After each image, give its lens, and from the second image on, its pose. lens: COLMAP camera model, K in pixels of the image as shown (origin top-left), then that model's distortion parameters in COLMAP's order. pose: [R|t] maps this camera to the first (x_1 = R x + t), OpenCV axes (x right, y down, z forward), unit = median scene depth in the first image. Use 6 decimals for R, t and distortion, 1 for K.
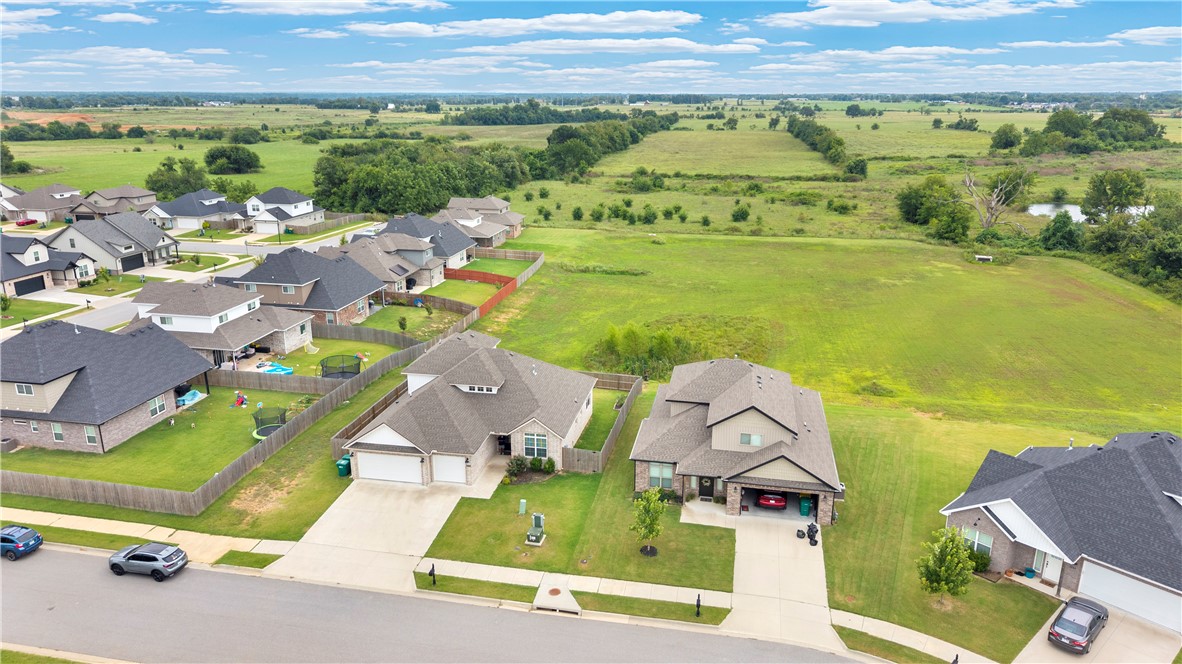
lens RADIAL K [[782.5, 0, 591.8], [0, 782.5, 308.2], [0, 0, 1]] dist [0.085984, -0.161652]
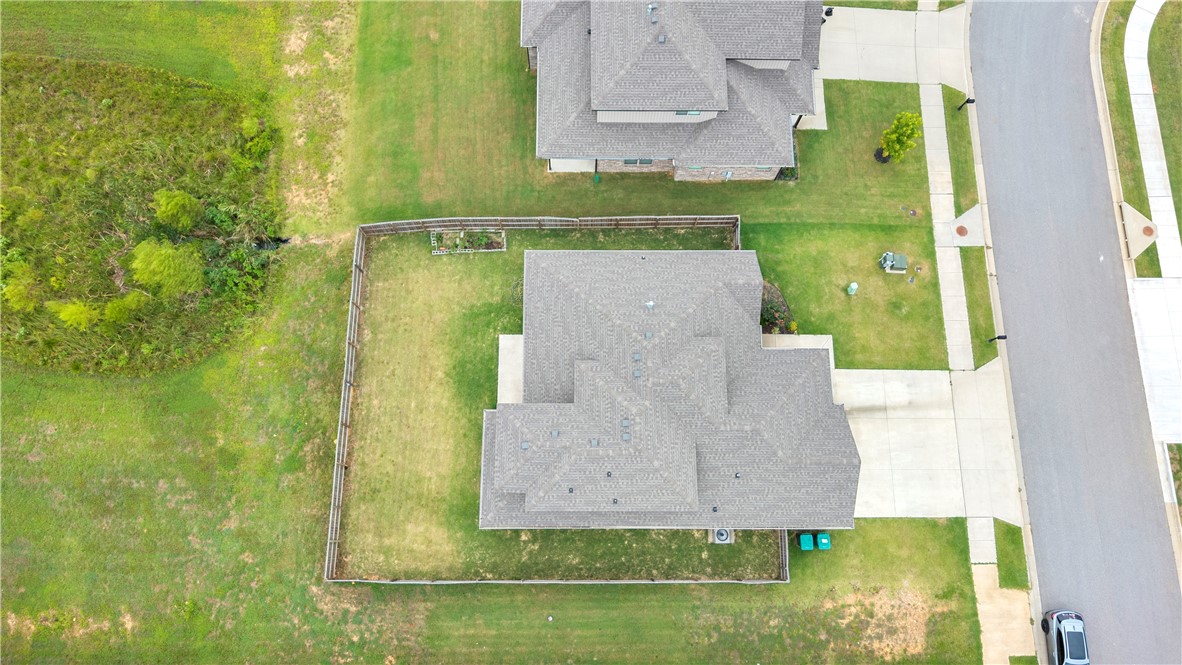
lens RADIAL K [[797.5, 0, 610.2], [0, 797.5, 322.5], [0, 0, 1]] dist [-0.001204, -0.005867]
pose [[-0.186175, -0.954987, 0.230954, -0.306768], [0.228118, 0.186626, 0.955580, -0.711978], [-0.955668, 0.230590, 0.183104, 1.212483]]
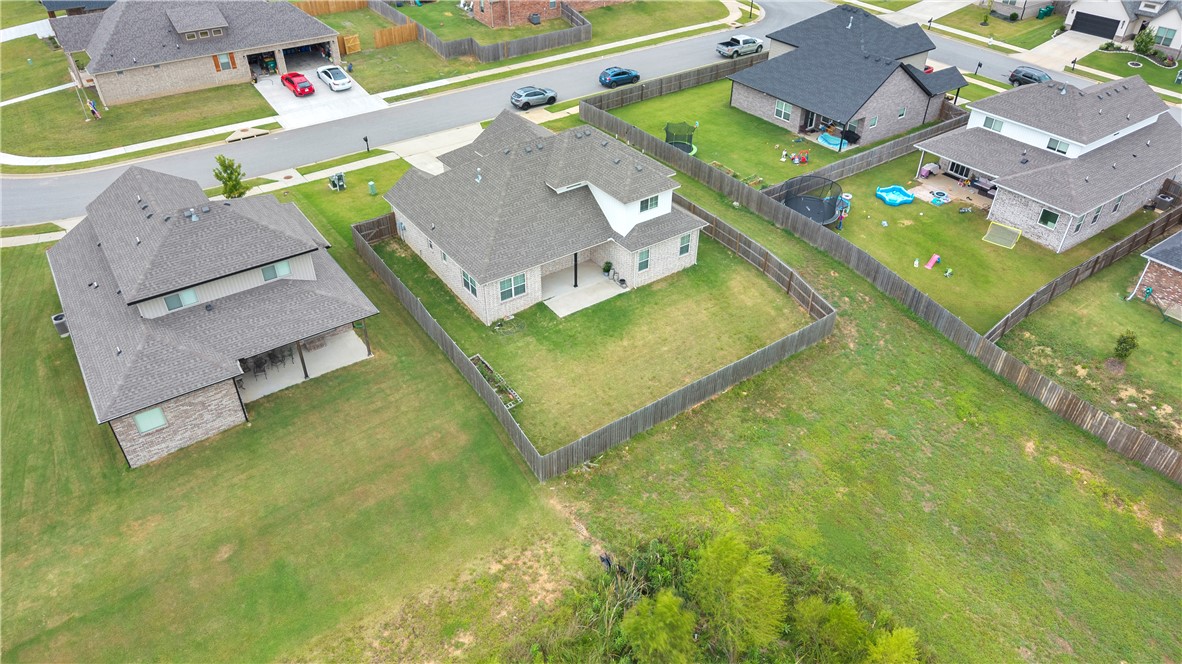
lens RADIAL K [[796.3, 0, 587.9], [0, 796.3, 319.3], [0, 0, 1]] dist [0.020615, -0.025192]
pose [[-0.699393, 0.405941, -0.588269, 0.465953], [-0.196050, 0.682531, 0.704071, -0.504452], [0.687323, 0.607753, -0.397772, 1.925075]]
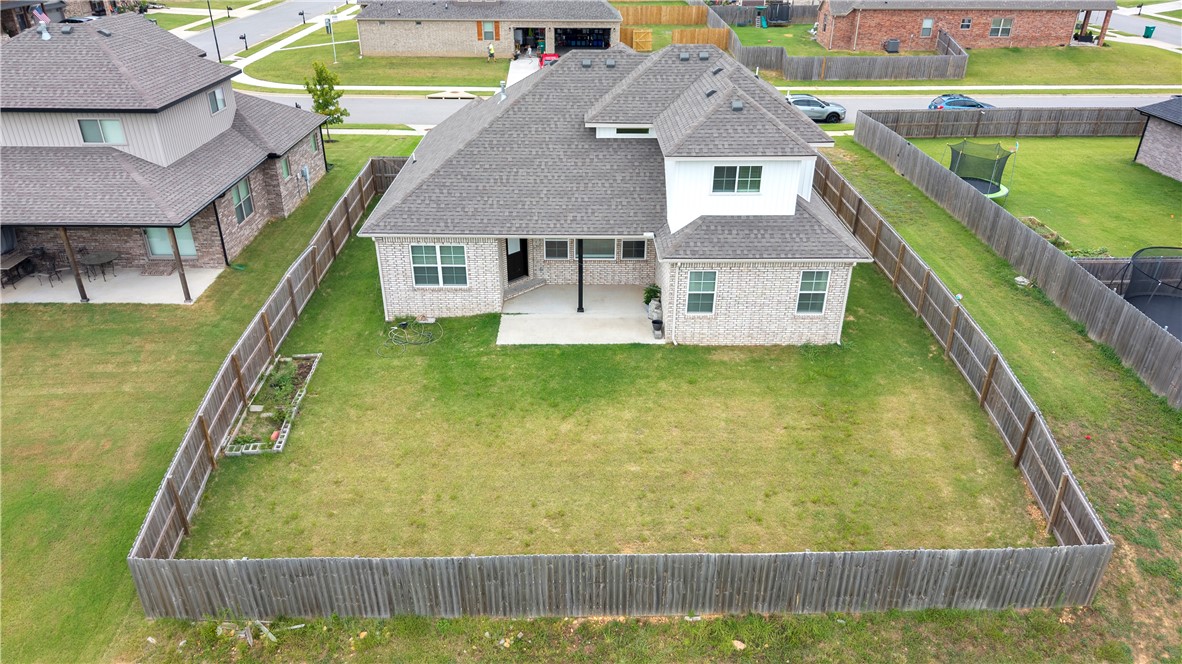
lens RADIAL K [[796.3, 0, 587.9], [0, 796.3, 319.3], [0, 0, 1]] dist [0.020615, -0.025192]
pose [[-0.981244, 0.075991, -0.177161, -0.044528], [-0.062836, 0.742745, 0.666620, -0.174550], [0.182243, 0.665249, -0.724039, 1.883331]]
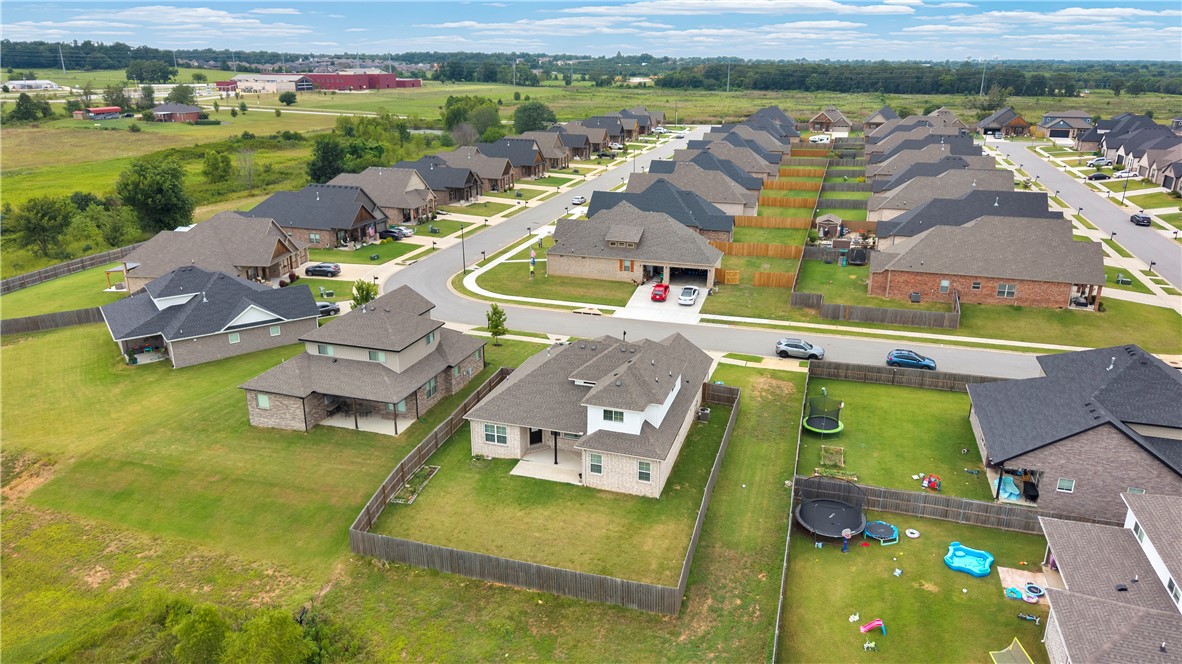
lens RADIAL K [[782.5, 0, 591.8], [0, 782.5, 308.2], [0, 0, 1]] dist [0.085984, -0.161652]
pose [[-0.992356, -0.046151, 0.114452, -0.308542], [0.021912, 0.846806, 0.531450, -0.615638], [-0.121445, 0.529896, -0.839322, 2.318968]]
